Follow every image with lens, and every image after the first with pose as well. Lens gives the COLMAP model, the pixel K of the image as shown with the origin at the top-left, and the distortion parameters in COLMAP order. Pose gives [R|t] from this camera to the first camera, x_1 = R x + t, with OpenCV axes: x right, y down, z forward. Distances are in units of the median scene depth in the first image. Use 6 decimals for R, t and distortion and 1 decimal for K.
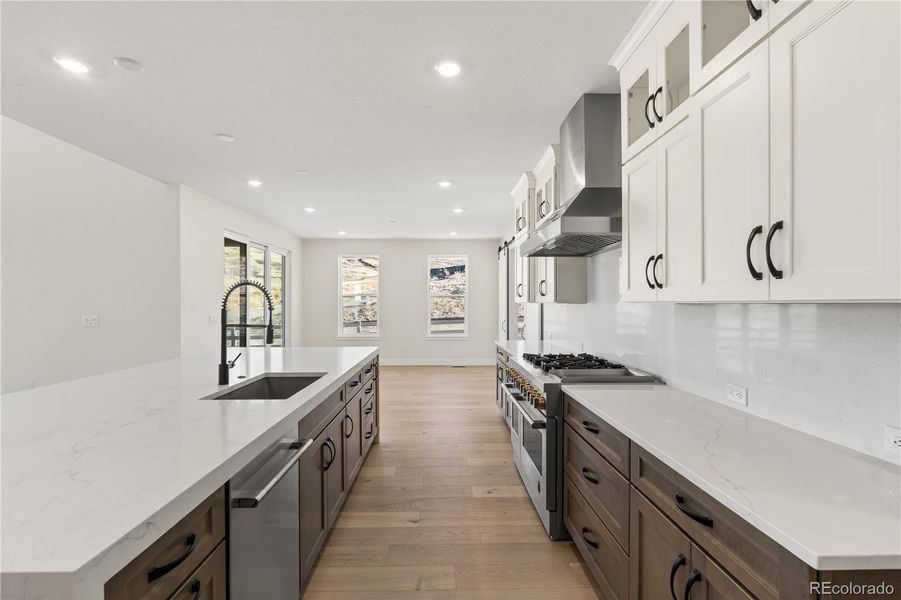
lens RADIAL K [[415.4, 0, 455.0], [0, 415.4, 303.1], [0, 0, 1]] dist [-0.039865, 0.000085]
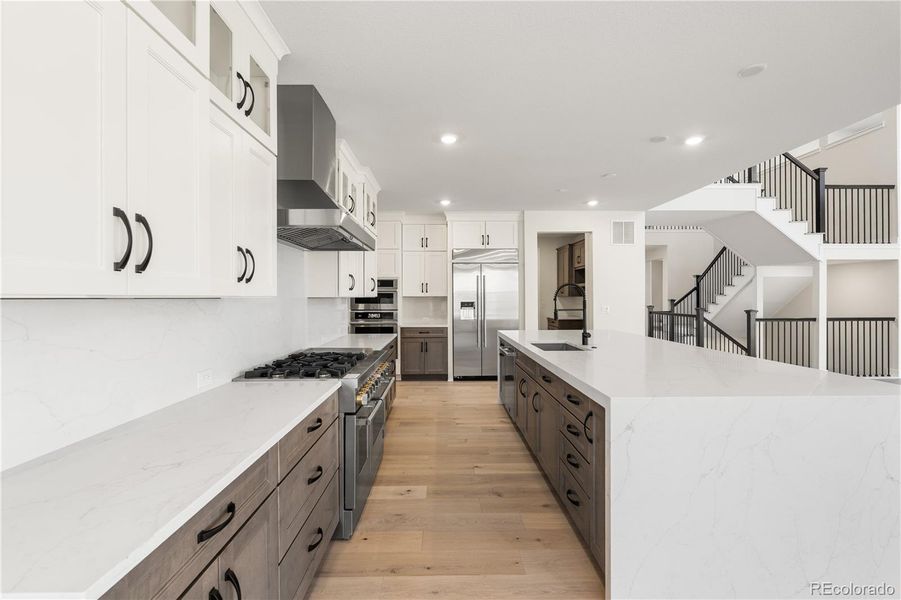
lens RADIAL K [[404.1, 0, 450.5], [0, 404.1, 300.0], [0, 0, 1]] dist [-0.004807, -0.000006]
pose [[-0.999860, 0.007550, 0.014914, -0.035136], [0.007650, 0.999949, 0.006631, 0.001207], [-0.014864, 0.006744, -0.999867, 2.066452]]
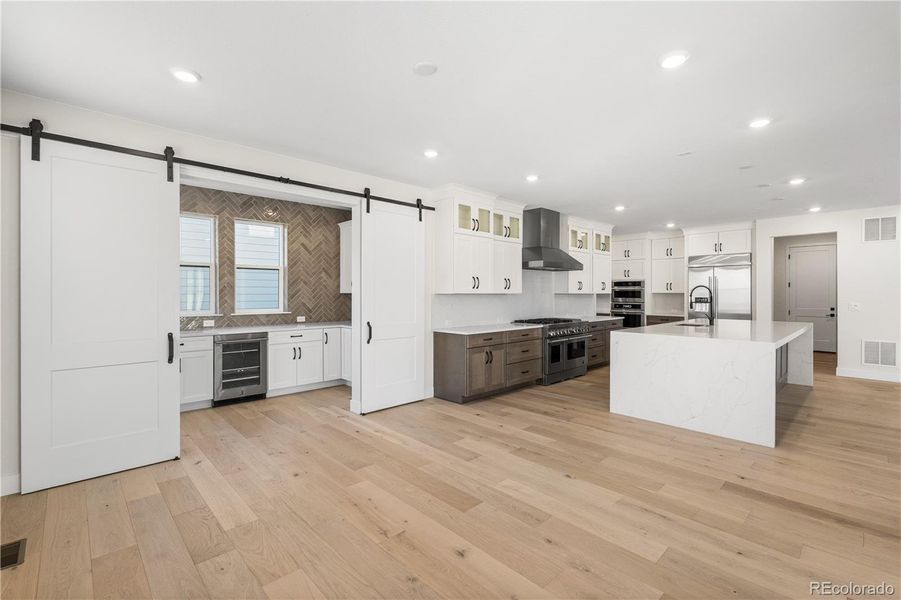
lens RADIAL K [[407.9, 0, 450.6], [0, 407.9, 297.1], [0, 0, 1]] dist [-0.002331, 0.000272]
pose [[-0.668027, -0.004243, 0.744125, -1.078088], [0.001109, 0.999977, 0.006698, 0.002104], [-0.744136, 0.005299, -0.668007, 3.061107]]
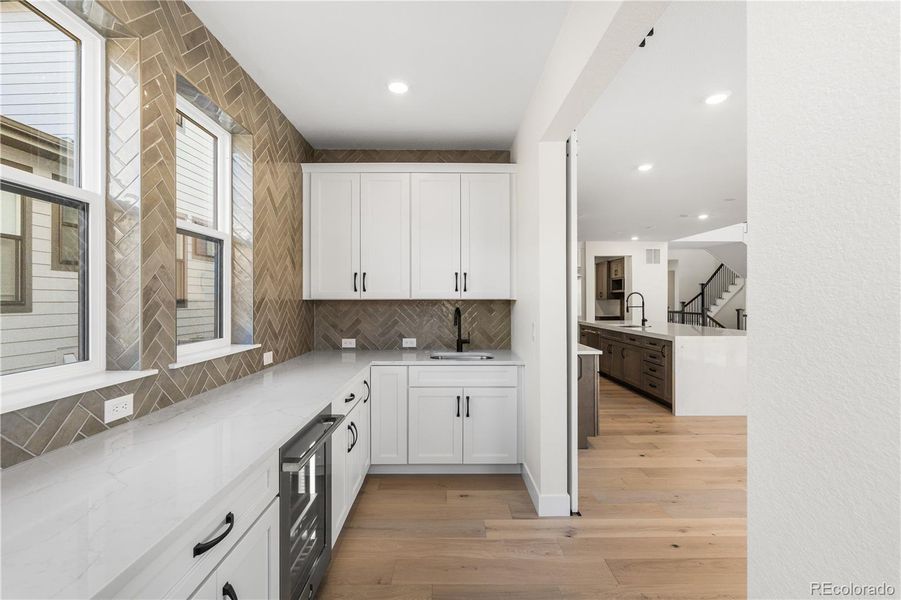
lens RADIAL K [[399.3, 0, 451.8], [0, 399.3, 302.1], [0, 0, 1]] dist [-0.003052, -0.000633]
pose [[-0.999764, 0.005077, 0.021108, 0.631674], [0.005202, 0.999969, 0.005869, -0.002736], [-0.021077, 0.005978, -0.999760, 3.138878]]
